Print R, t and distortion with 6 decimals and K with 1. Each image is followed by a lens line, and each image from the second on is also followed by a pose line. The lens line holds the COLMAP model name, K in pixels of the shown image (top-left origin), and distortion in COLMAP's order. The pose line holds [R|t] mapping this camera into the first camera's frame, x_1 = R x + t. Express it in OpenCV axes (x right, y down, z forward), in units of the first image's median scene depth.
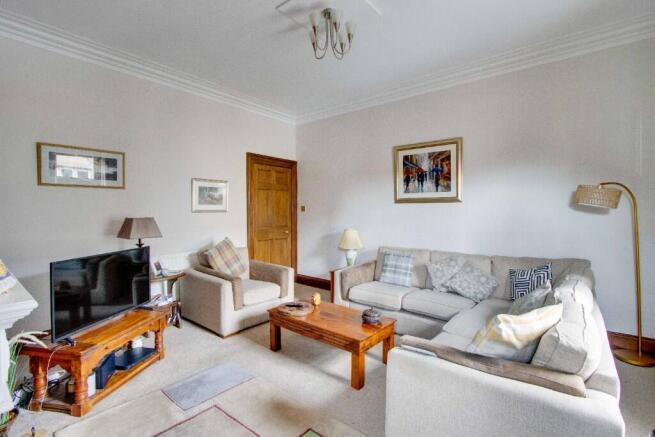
lens RADIAL K [[306.1, 0, 324.9], [0, 306.1, 211.4], [0, 0, 1]] dist [-0.010427, 0.000372]
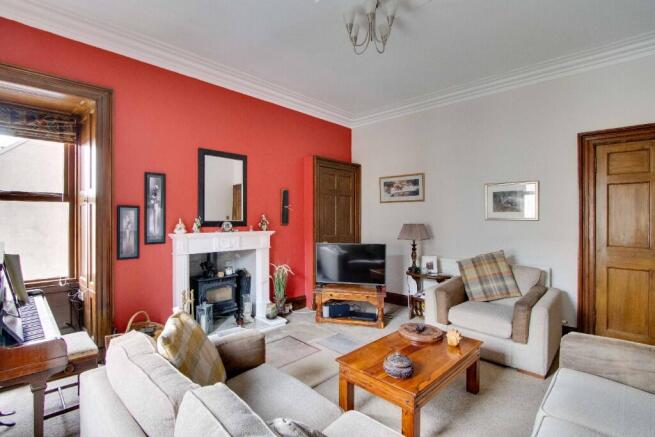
lens RADIAL K [[306.1, 0, 325.1], [0, 306.1, 219.2], [0, 0, 1]] dist [-0.010427, 0.000372]
pose [[-0.096915, 0.006951, -0.995268, 0.667755], [-0.010980, 0.999907, 0.008053, -0.003211], [0.995232, 0.011709, -0.096829, 0.706191]]
